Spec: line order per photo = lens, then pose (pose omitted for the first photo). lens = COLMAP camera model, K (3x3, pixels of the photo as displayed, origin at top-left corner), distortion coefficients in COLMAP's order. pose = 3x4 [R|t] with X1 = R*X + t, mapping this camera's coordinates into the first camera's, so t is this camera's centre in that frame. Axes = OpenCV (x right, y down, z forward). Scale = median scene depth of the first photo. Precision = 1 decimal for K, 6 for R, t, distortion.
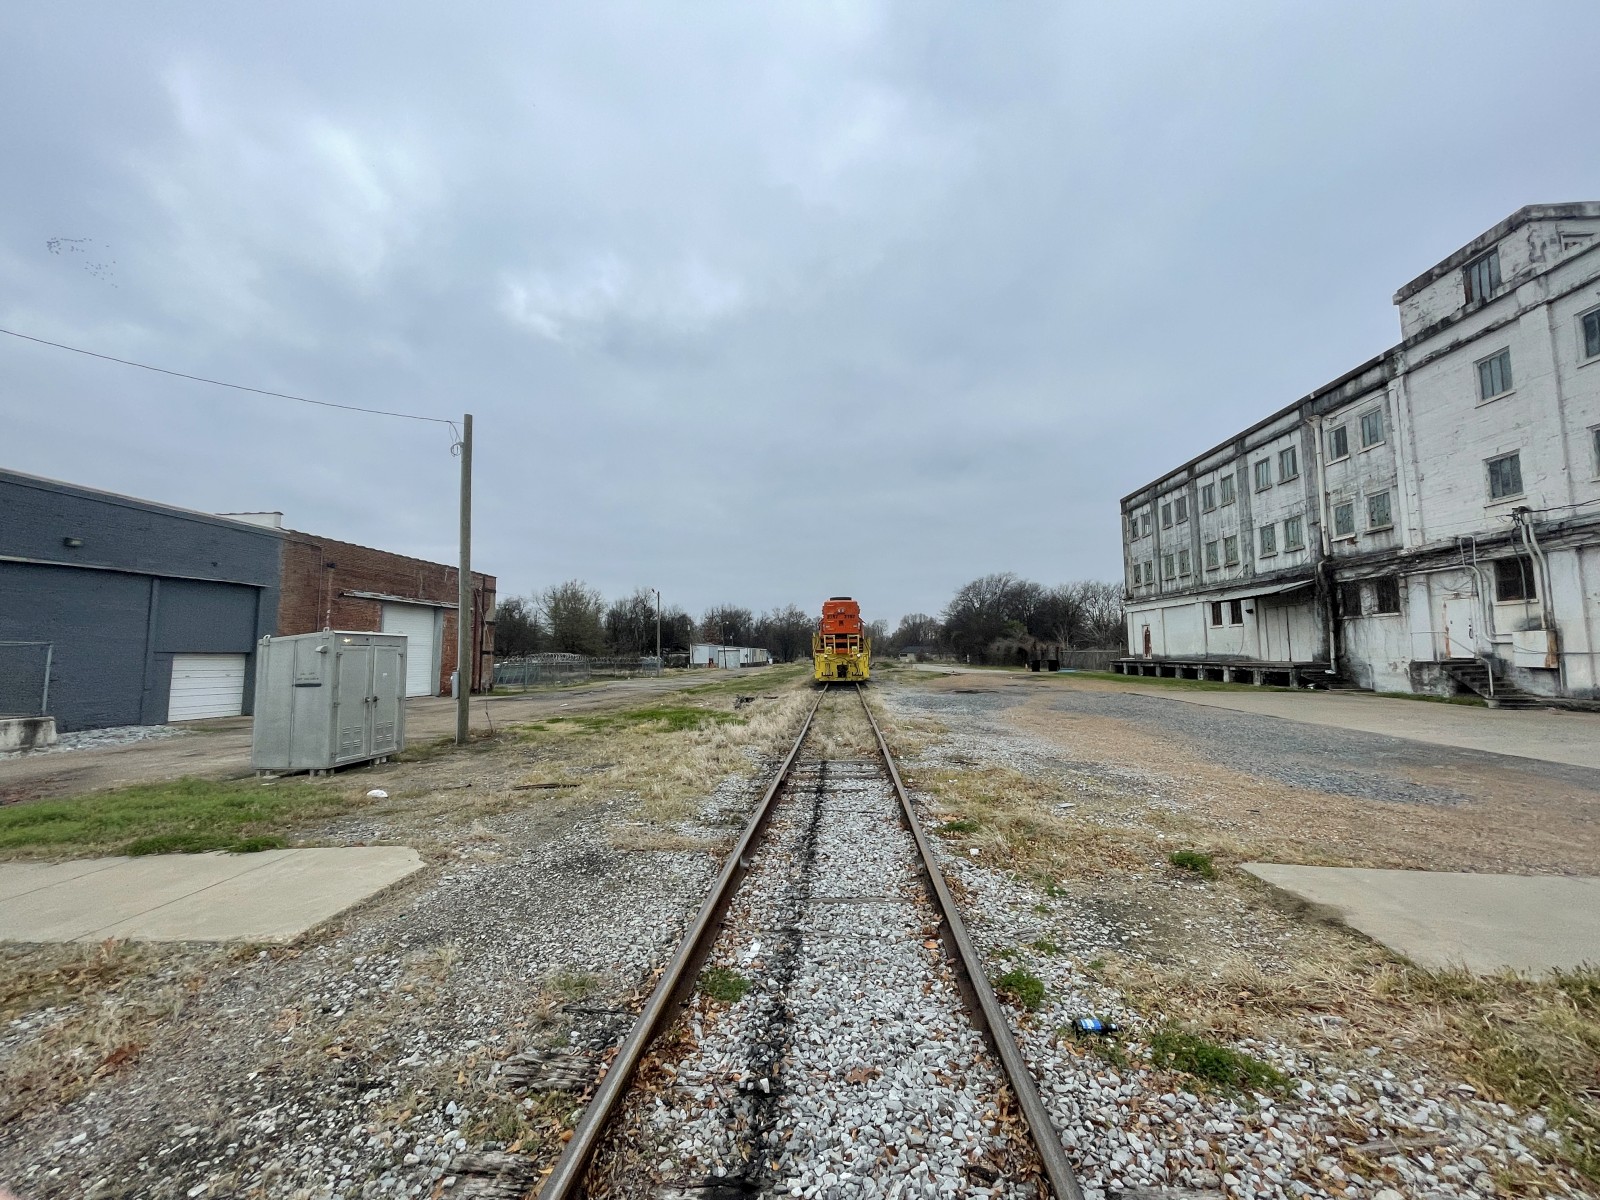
lens RADIAL K [[647.0, 0, 808.9], [0, 647.0, 602.3], [0, 0, 1]] dist [-0.006009, 0.000097]
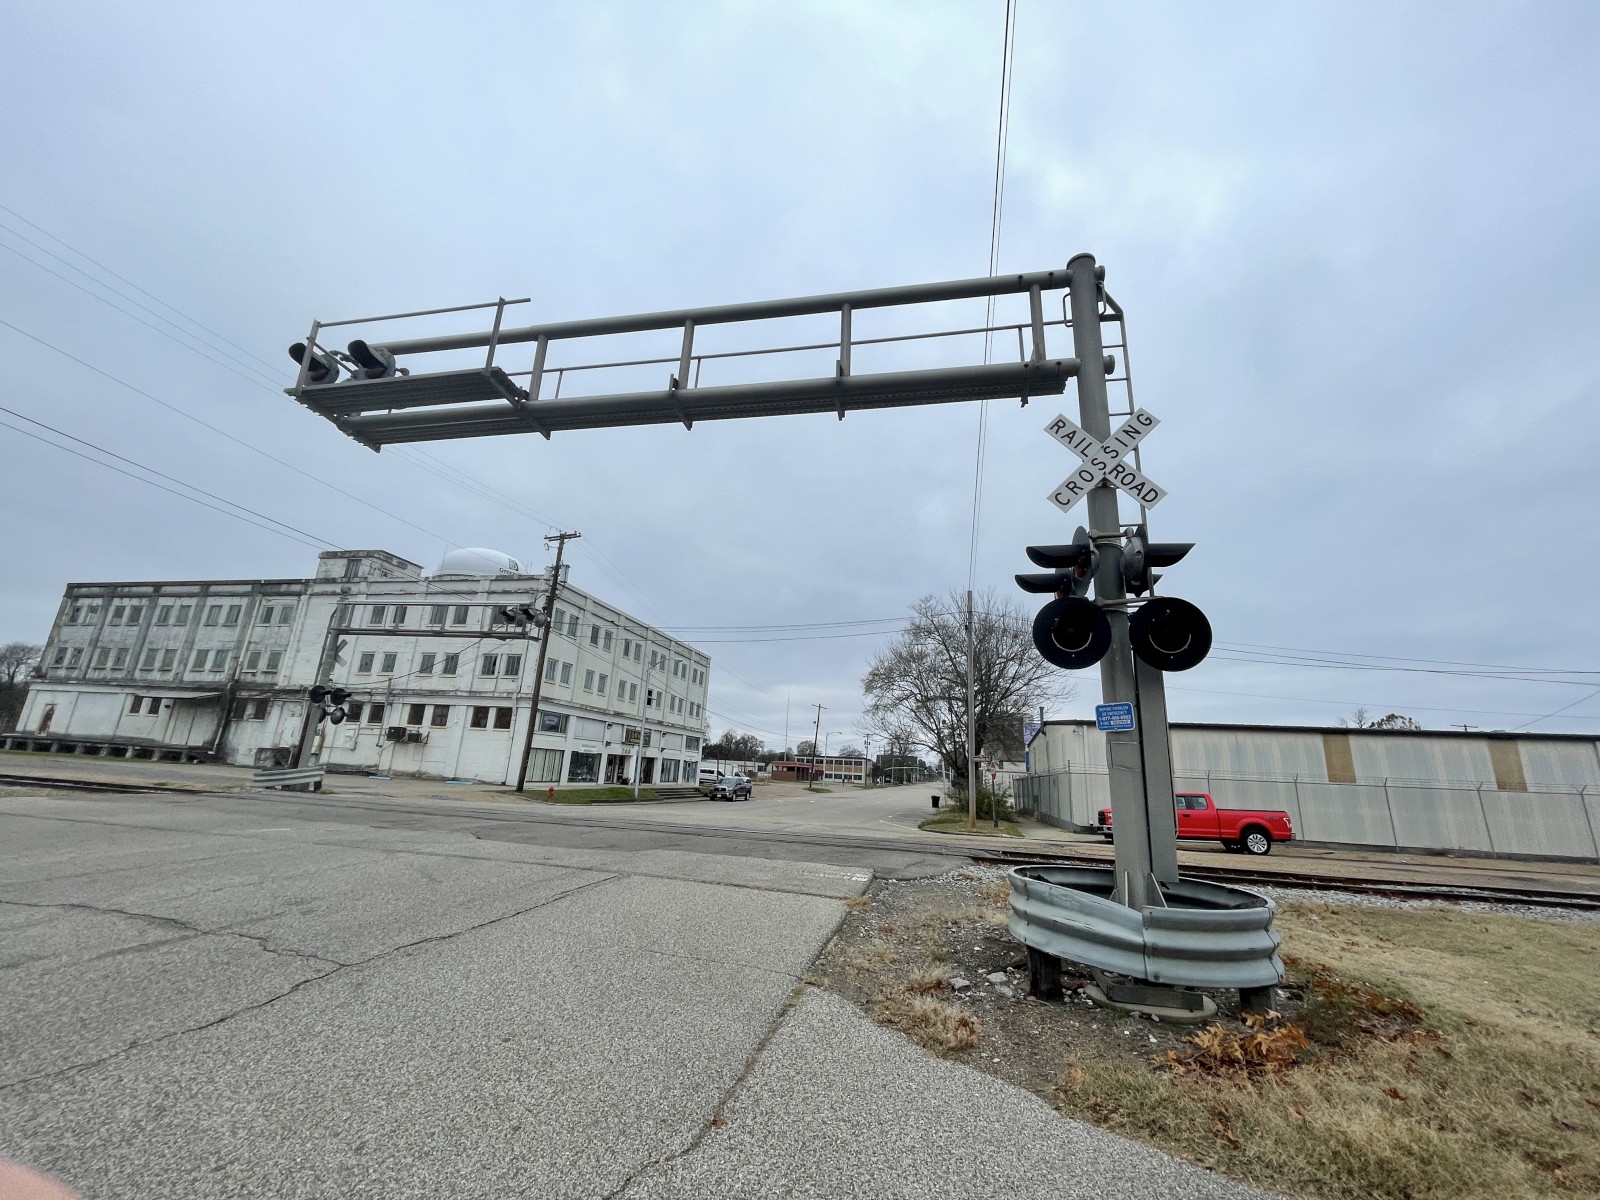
lens RADIAL K [[647.0, 0, 802.4], [0, 647.0, 588.0], [0, 0, 1]] dist [-0.006009, 0.000097]
pose [[0.161758, 0.289239, 0.943491, -0.581443], [-0.131353, 0.953885, -0.269906, -0.043150], [-0.978050, -0.080271, 0.192291, -0.712183]]
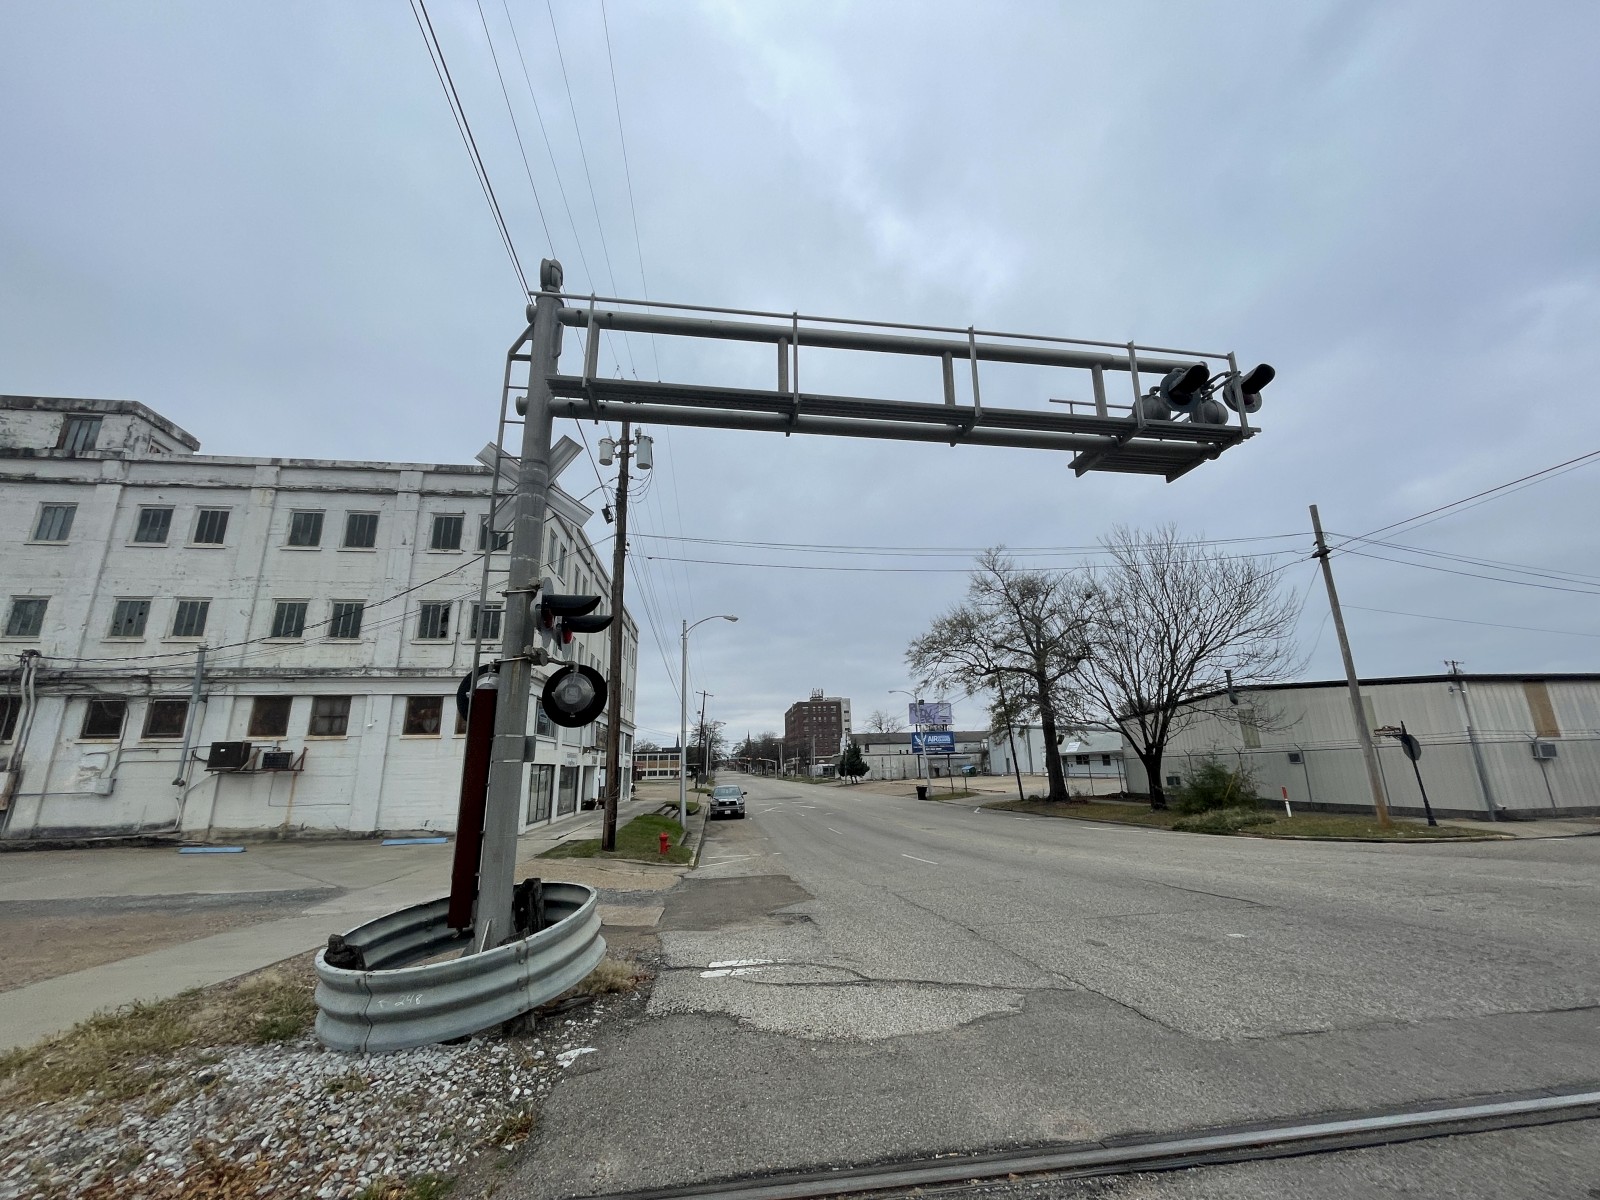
lens RADIAL K [[647.0, 0, 806.0], [0, 647.0, 590.1], [0, 0, 1]] dist [-0.006009, 0.000097]
pose [[-0.190590, 0.272597, 0.943062, -0.106066], [-0.055101, 0.956186, -0.287527, -0.007371], [-0.980122, -0.106763, -0.167220, -0.038908]]
